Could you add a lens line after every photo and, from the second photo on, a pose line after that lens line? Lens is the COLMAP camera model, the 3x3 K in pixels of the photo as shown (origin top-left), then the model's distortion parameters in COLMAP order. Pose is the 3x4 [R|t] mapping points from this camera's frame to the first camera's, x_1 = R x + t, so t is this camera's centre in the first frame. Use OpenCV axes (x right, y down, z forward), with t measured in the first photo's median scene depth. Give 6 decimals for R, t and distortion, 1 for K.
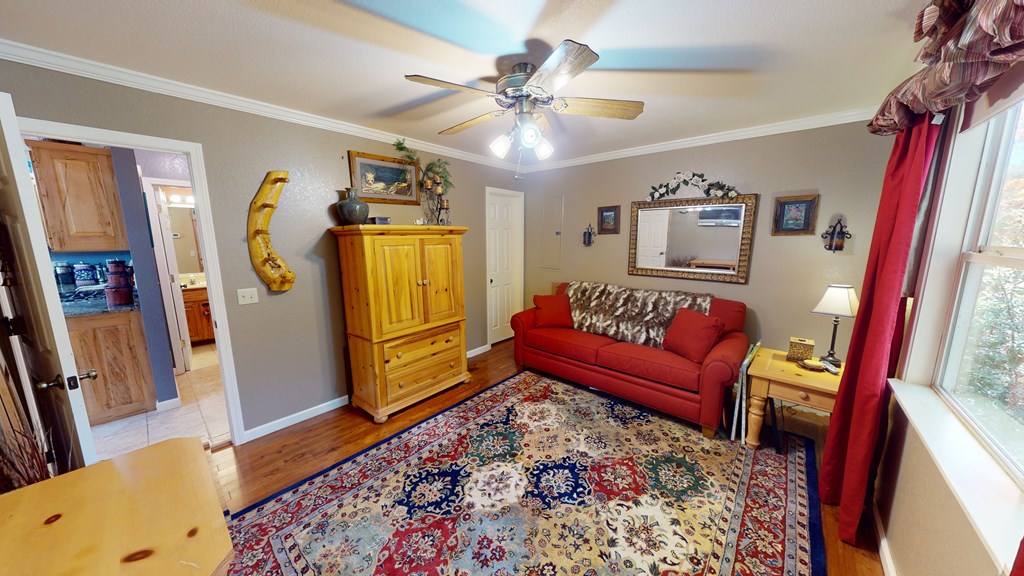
lens RADIAL K [[318.3, 0, 508.8], [0, 318.3, 287.2], [0, 0, 1]] dist [0.000987, 0.000064]
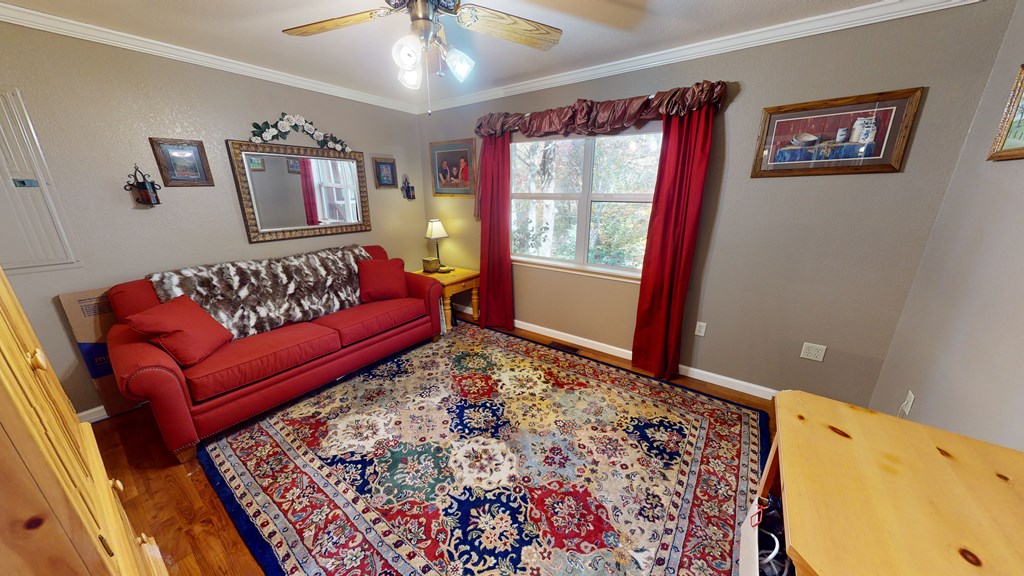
lens RADIAL K [[323.8, 0, 512.4], [0, 323.8, 287.2], [0, 0, 1]] dist [-0.000573, -0.000013]
pose [[-0.093897, -0.284407, 0.954094, -0.654401], [0.162205, 0.941154, 0.296512, -0.104017], [-0.982280, 0.182600, -0.042239, 0.695671]]
